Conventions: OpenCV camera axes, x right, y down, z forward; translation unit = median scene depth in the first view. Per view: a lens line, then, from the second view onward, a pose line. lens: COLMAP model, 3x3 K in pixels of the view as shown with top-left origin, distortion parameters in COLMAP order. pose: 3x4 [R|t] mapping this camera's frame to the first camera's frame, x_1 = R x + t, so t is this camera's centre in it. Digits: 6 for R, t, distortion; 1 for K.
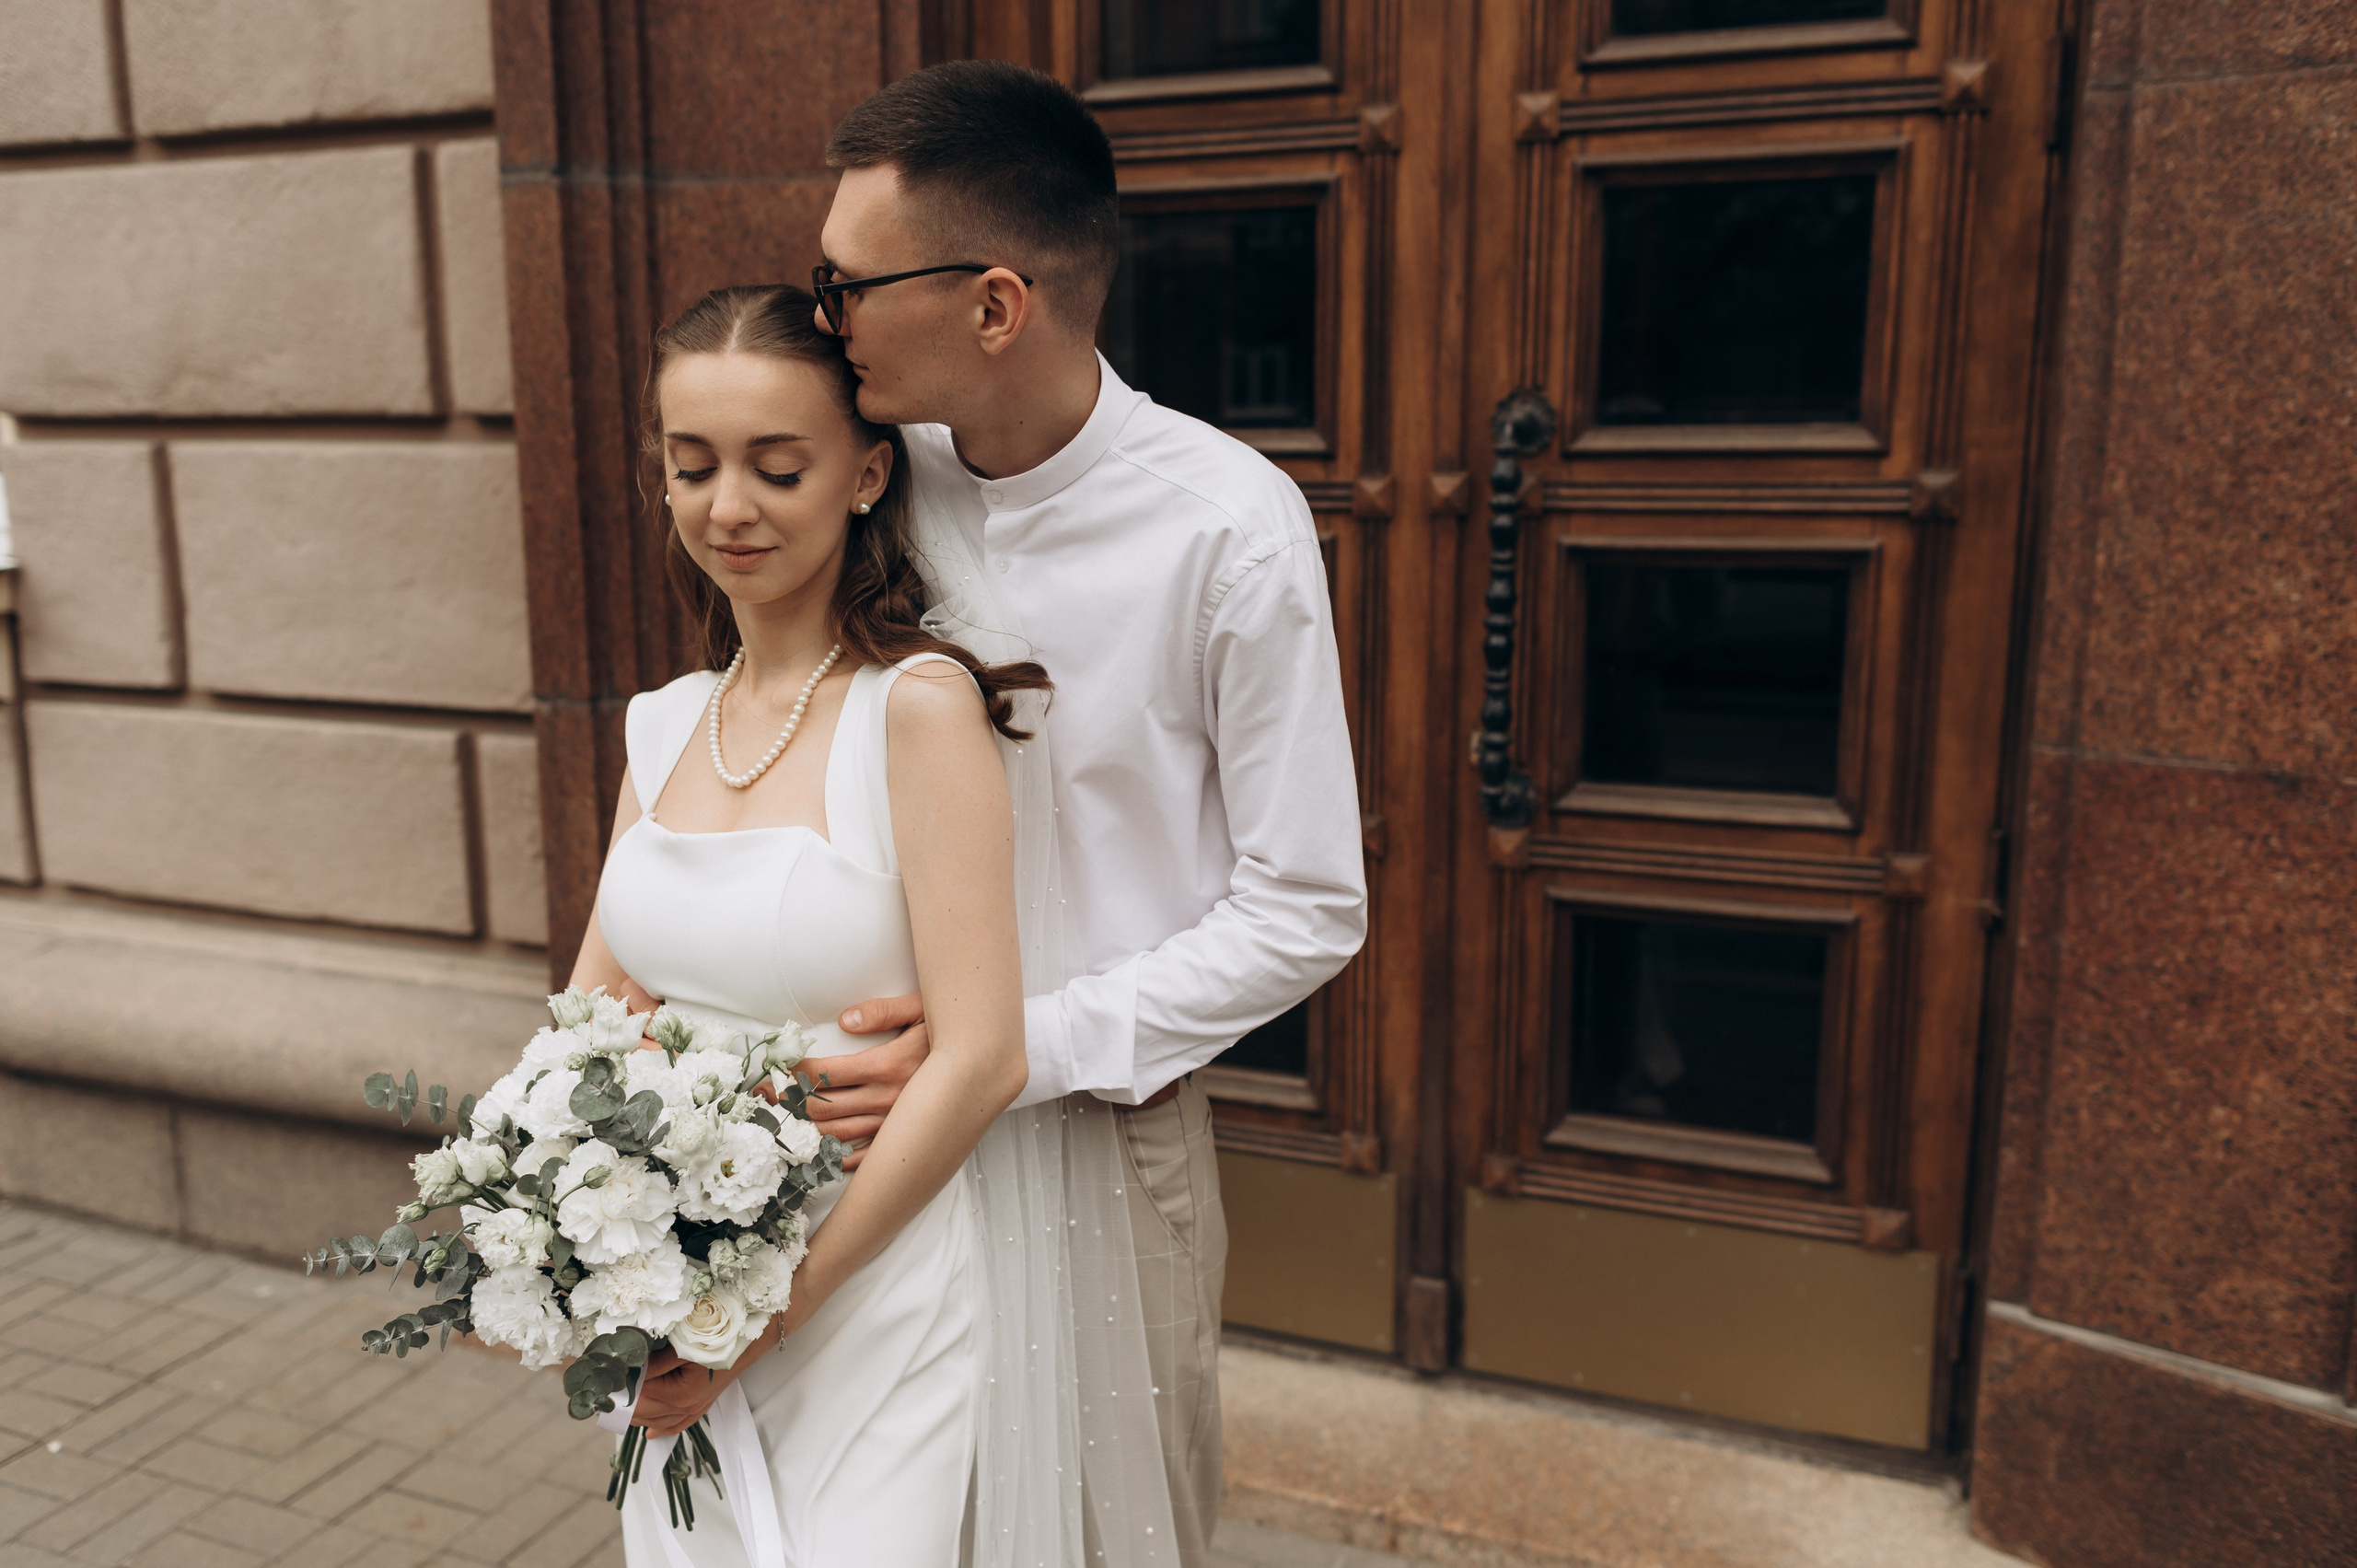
lens RADIAL K [[1884.6, 0, 1169.3], [0, 1884.6, 782.1], [0, 0, 1]] dist [0.078790, -0.121011]
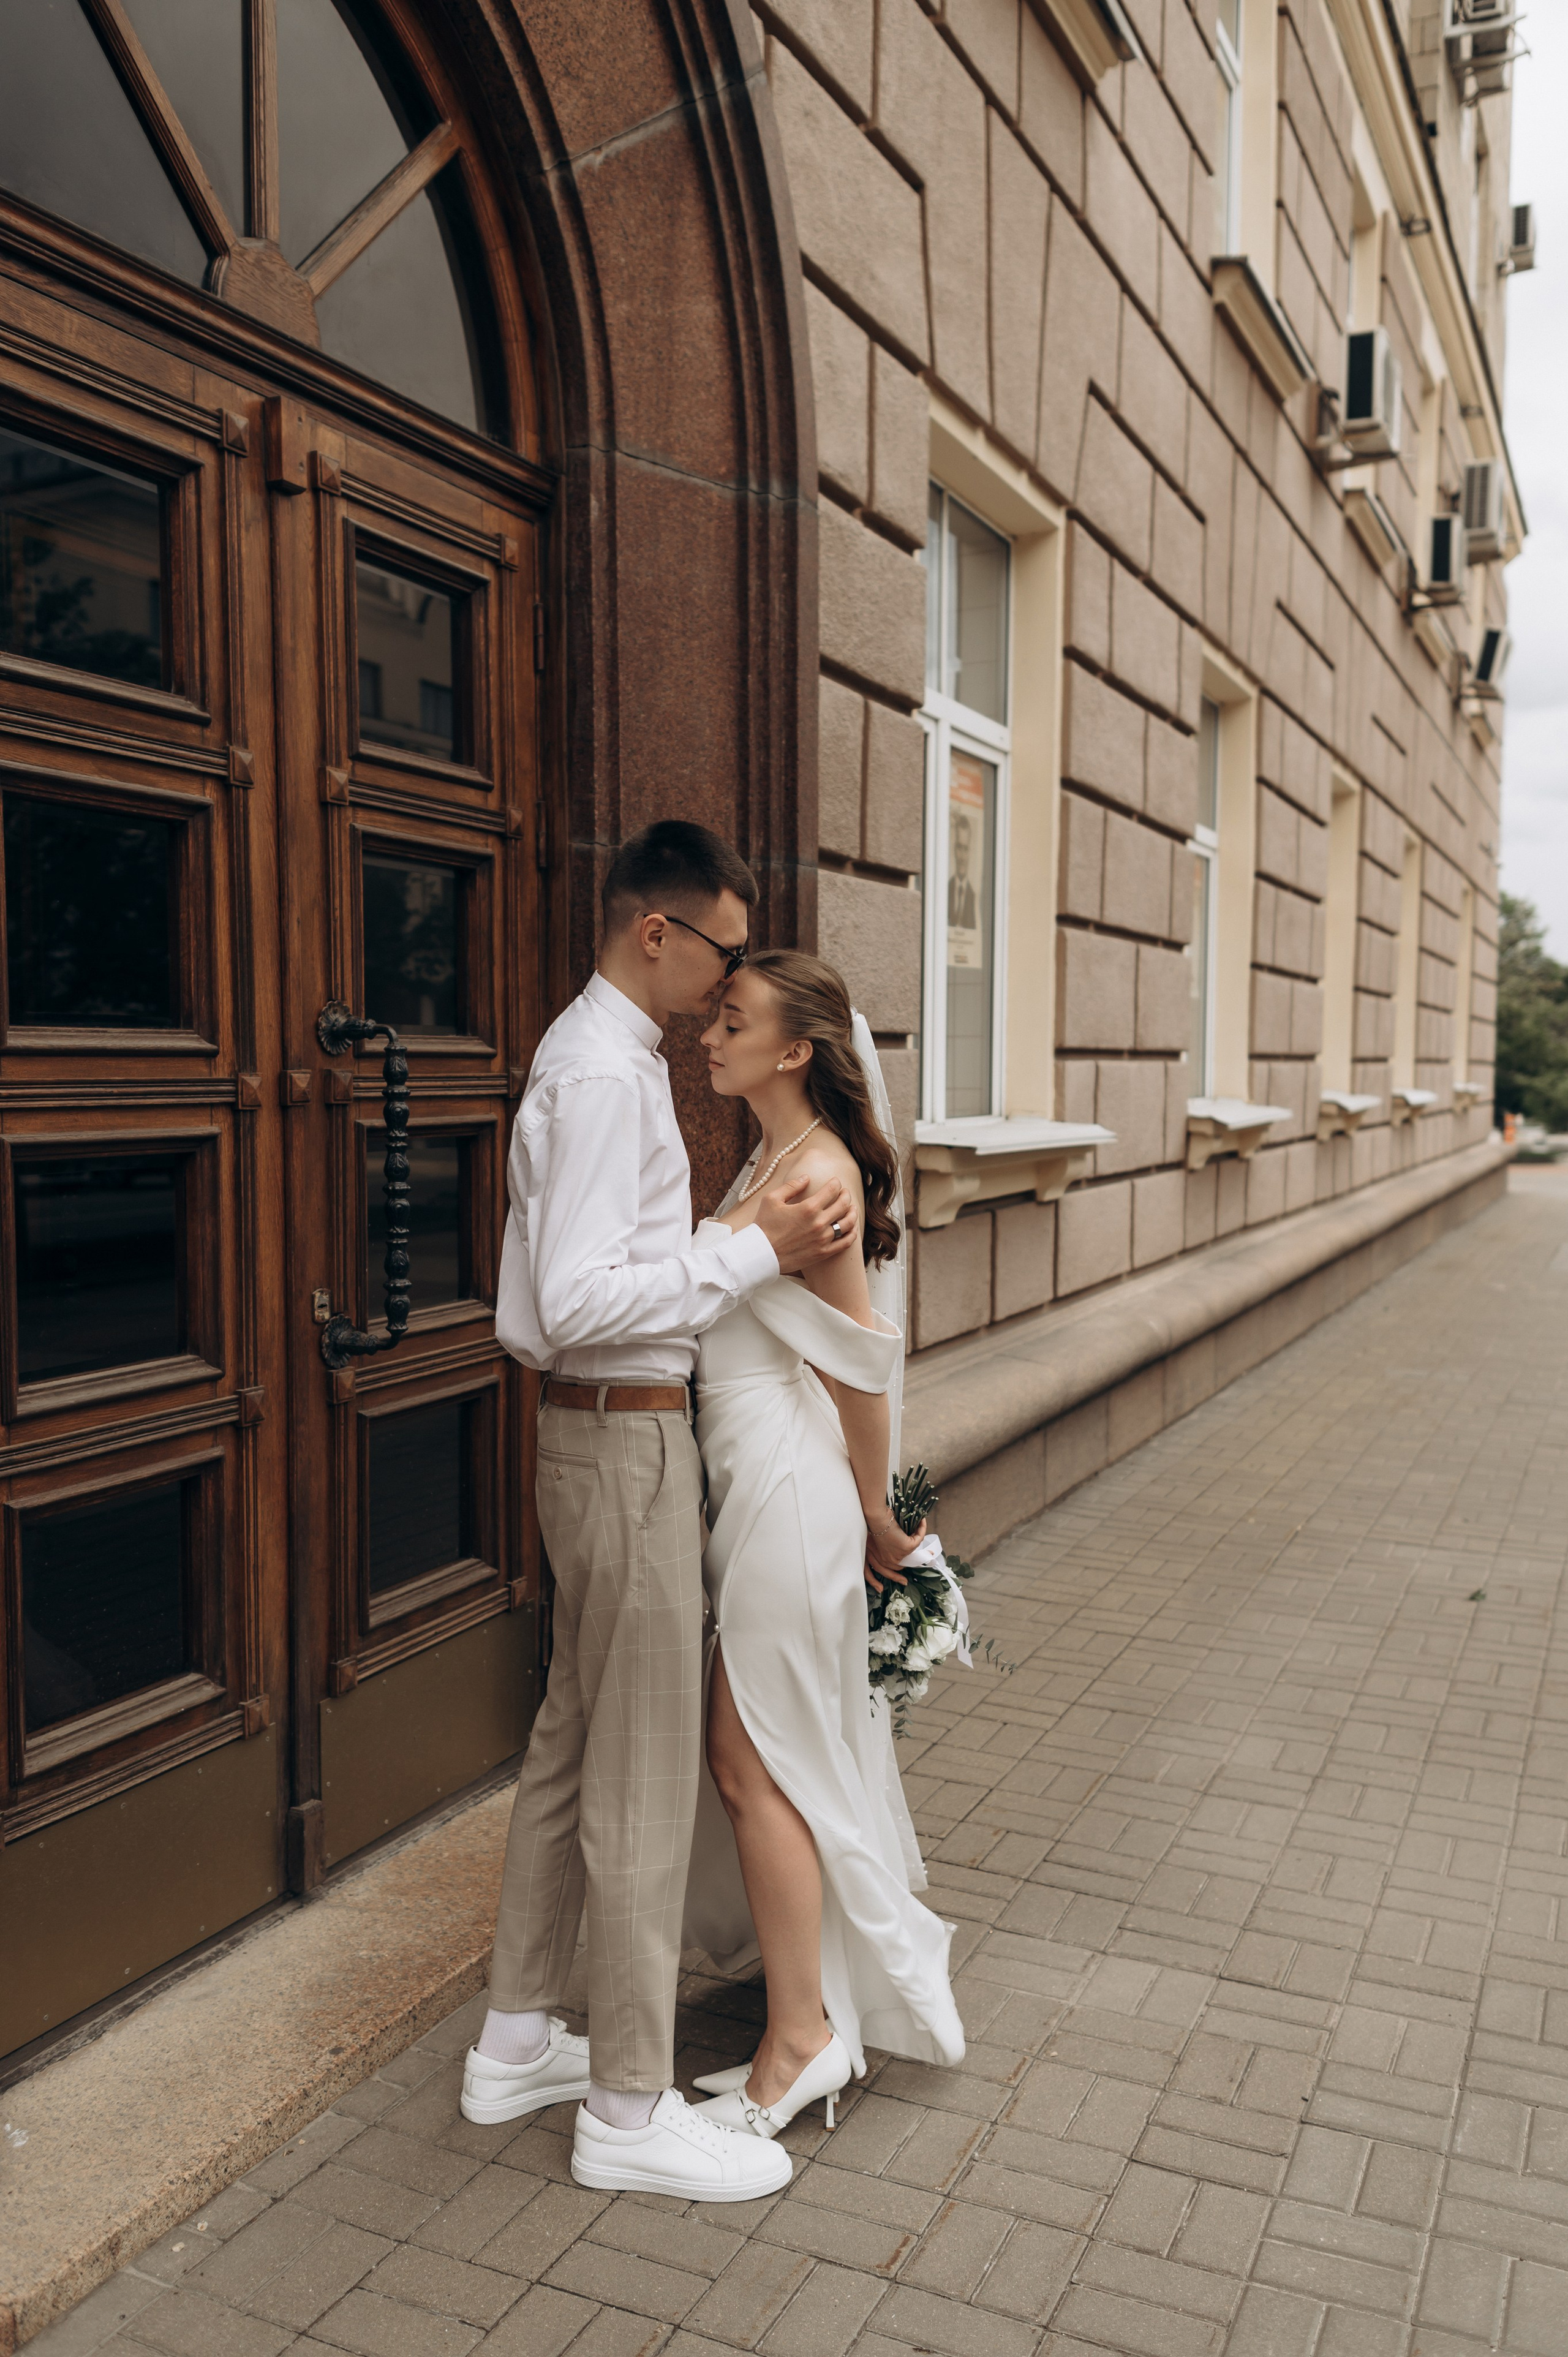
lens RADIAL K [[1884.5, 0, 797.8], [0, 1884.5, 1187.0], [0, 0, 1]] dist [0.078790, -0.121011]
pose [[0.053909, -0.062849, 0.996566, -1.041528], [0.178033, 0.982632, 0.052340, -0.104768], [-0.982547, 0.174600, 0.064162, 0.672669]]
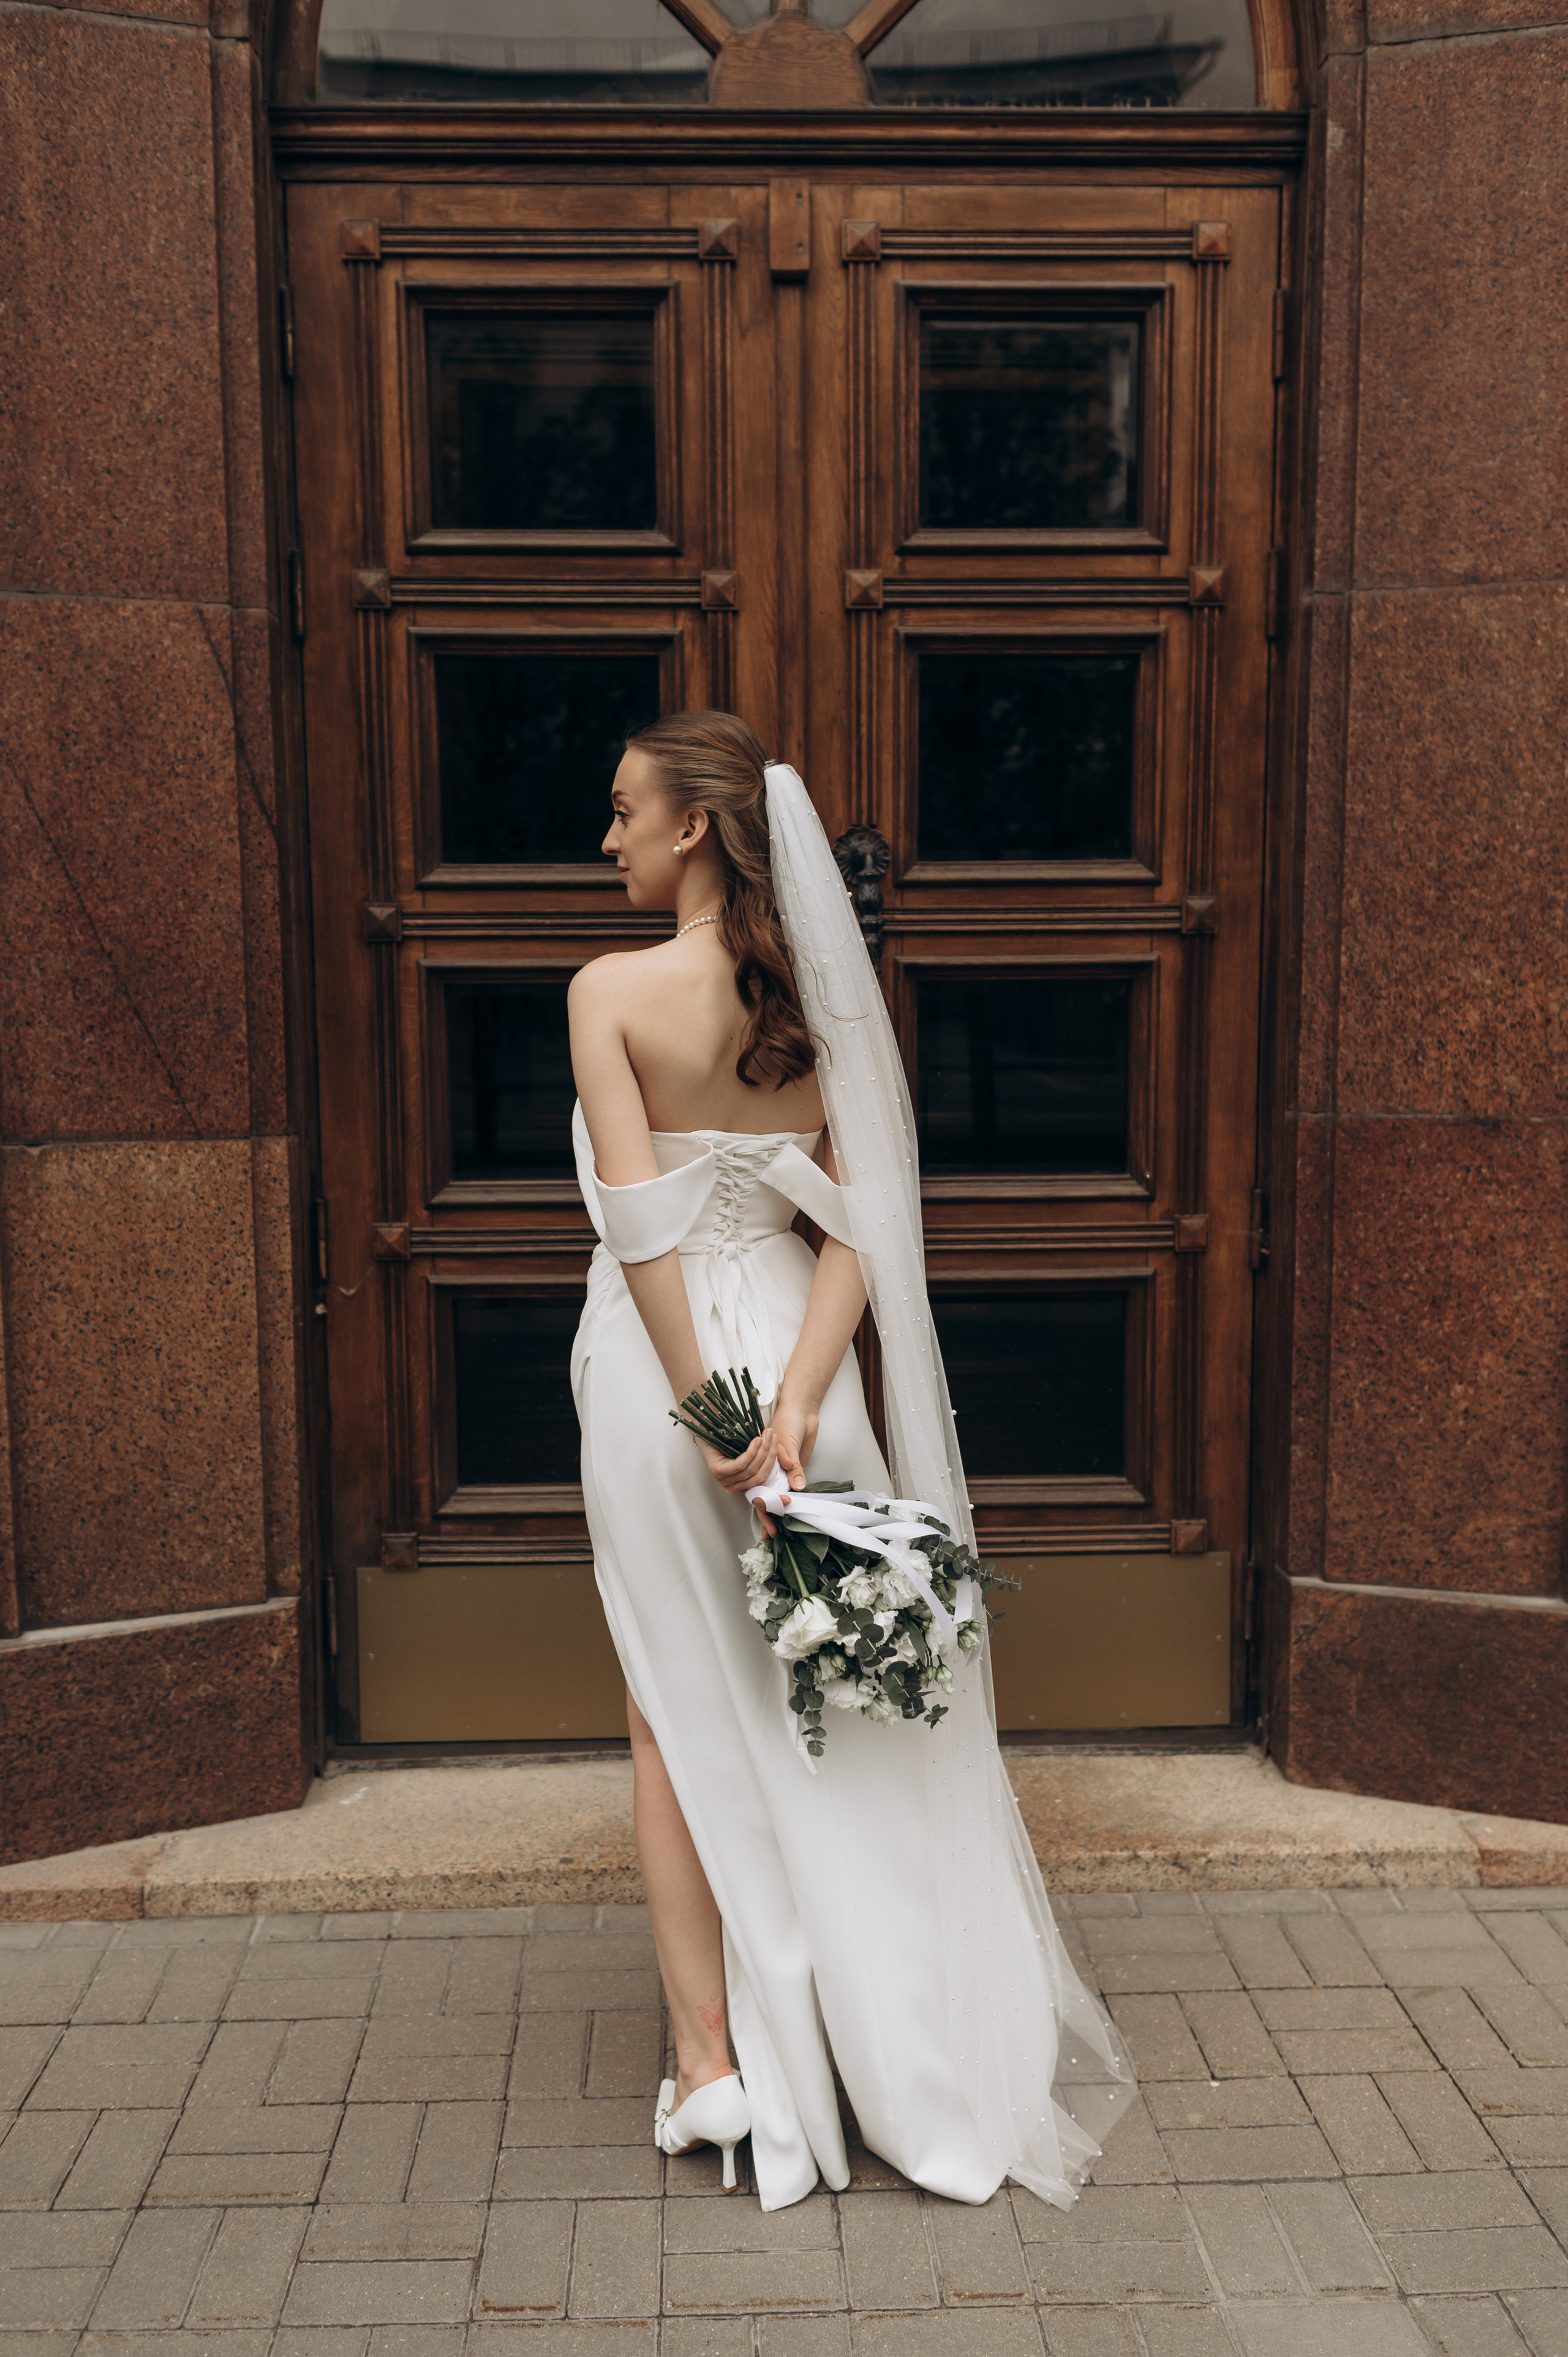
lens RADIAL K [[1884.5, 0, 780.4], [0, 1884.5, 1181.2], [0, 0, 1]] dist [0.078790, -0.121011]
pose [[0.914176, -0.048901, 0.402356, -0.329152], [0.077277, 0.995514, -0.054588, 0.062154], [-0.397882, 0.080996, 0.913854, 0.007939]]
